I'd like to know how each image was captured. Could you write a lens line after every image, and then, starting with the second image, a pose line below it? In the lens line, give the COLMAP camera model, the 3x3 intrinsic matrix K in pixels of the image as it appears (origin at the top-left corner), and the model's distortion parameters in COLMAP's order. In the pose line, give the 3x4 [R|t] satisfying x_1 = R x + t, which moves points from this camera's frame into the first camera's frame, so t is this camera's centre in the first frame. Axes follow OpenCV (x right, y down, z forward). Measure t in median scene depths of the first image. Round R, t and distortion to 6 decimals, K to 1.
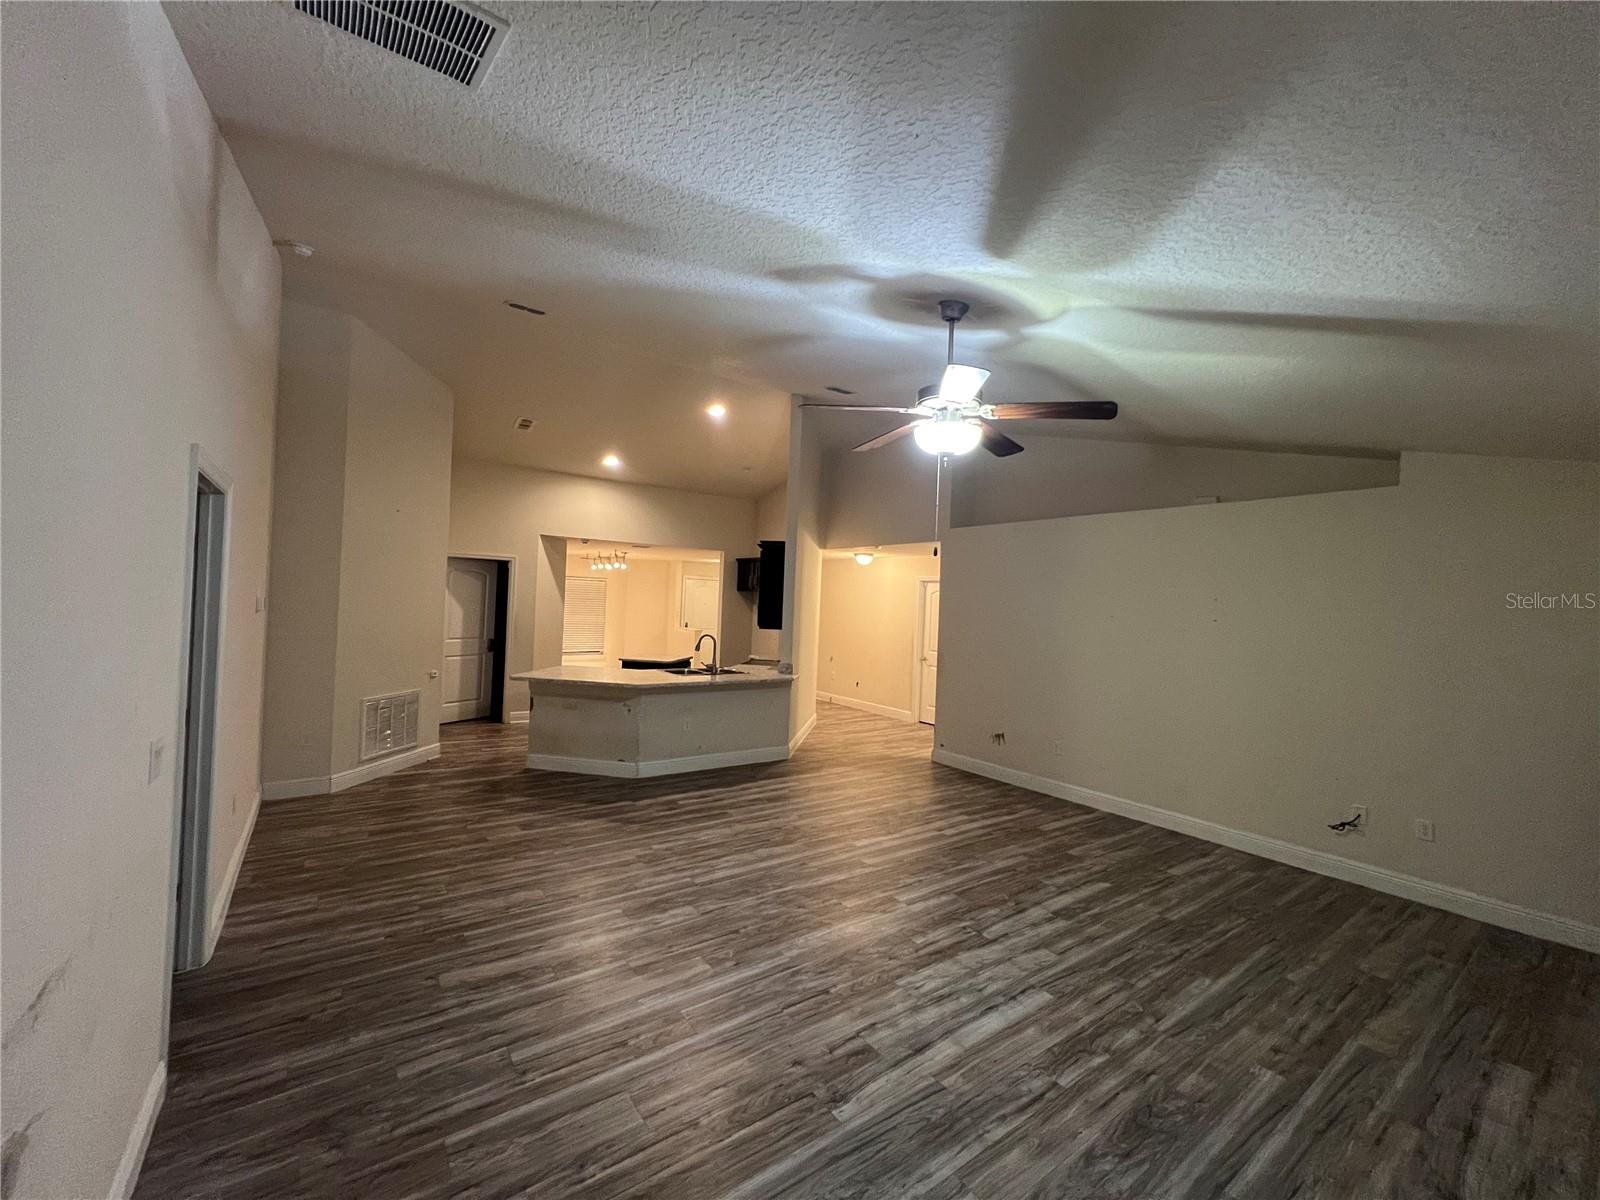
lens RADIAL K [[635.8, 0, 800.0], [0, 635.8, 600.0], [0, 0, 1]] dist [0.000373, 0.000295]
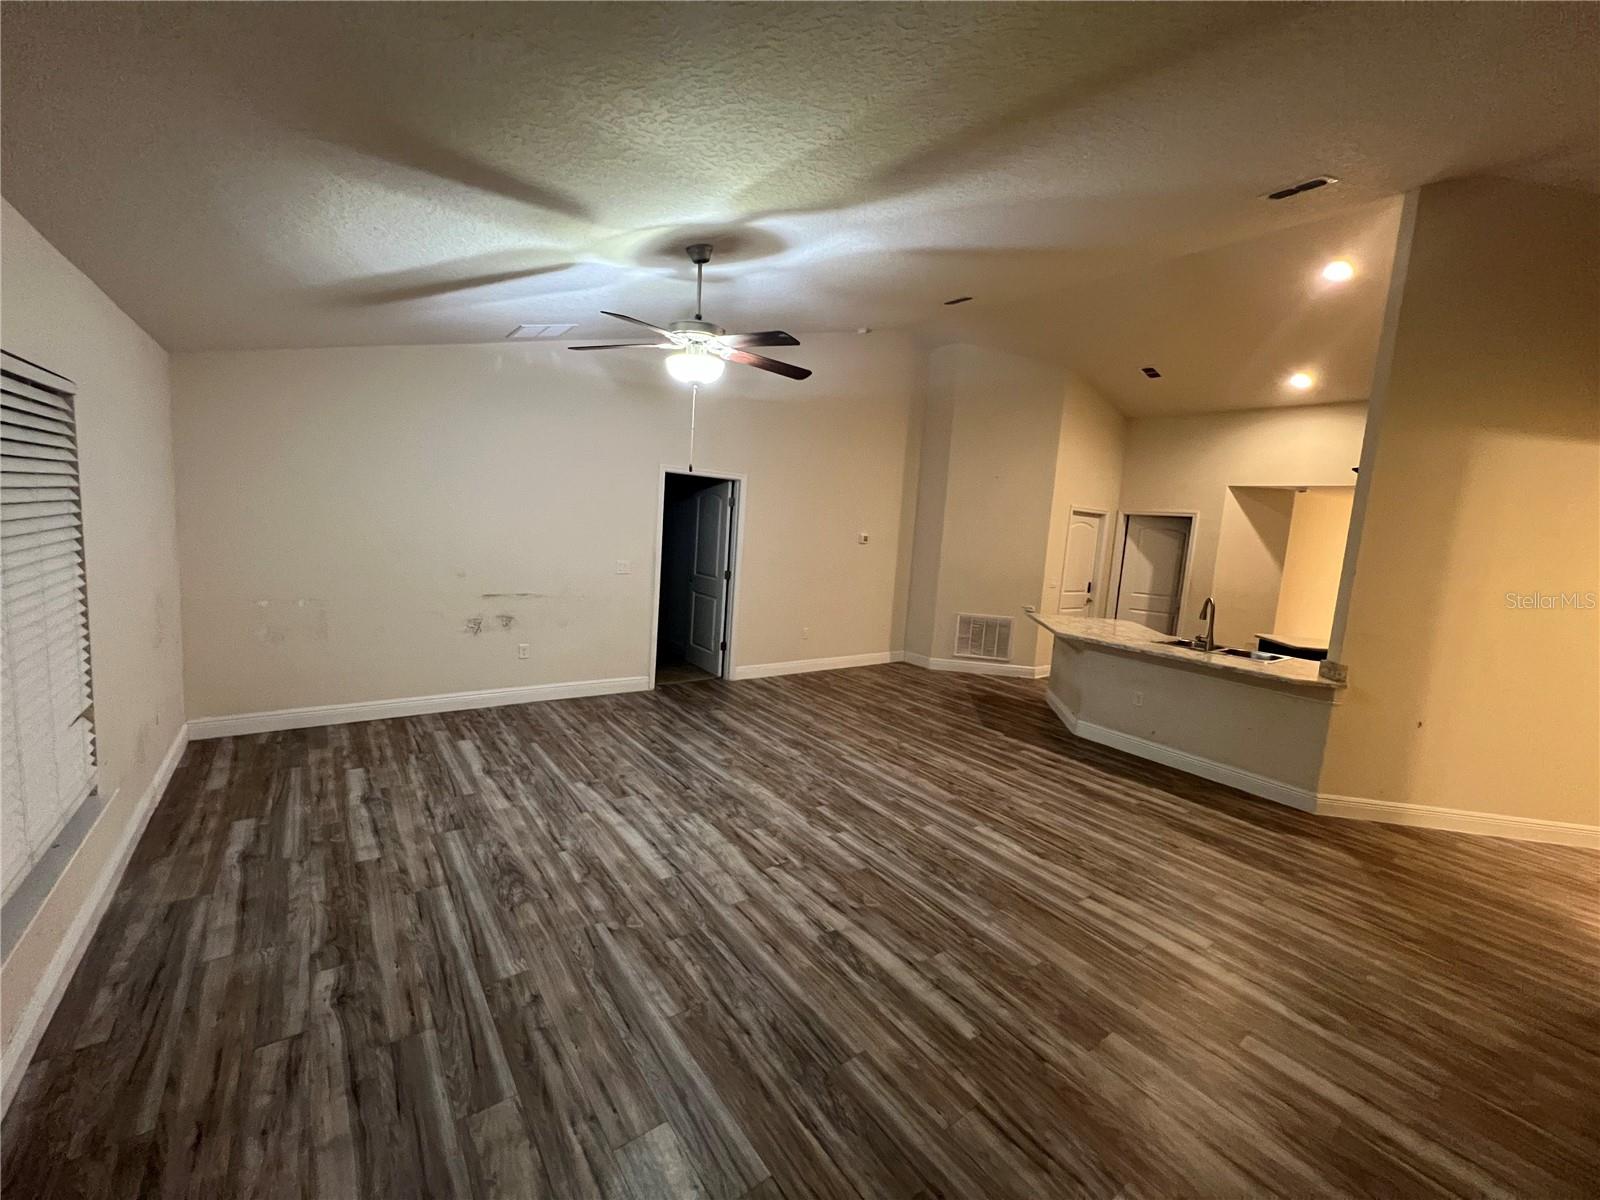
lens RADIAL K [[635.8, 0, 800.0], [0, 635.8, 600.0], [0, 0, 1]] dist [0.000373, 0.000295]
pose [[0.027525, 0.084639, -0.996031, 0.975507], [-0.064439, 0.994487, 0.082727, 0.040110], [0.997542, 0.061906, 0.032827, 0.799952]]
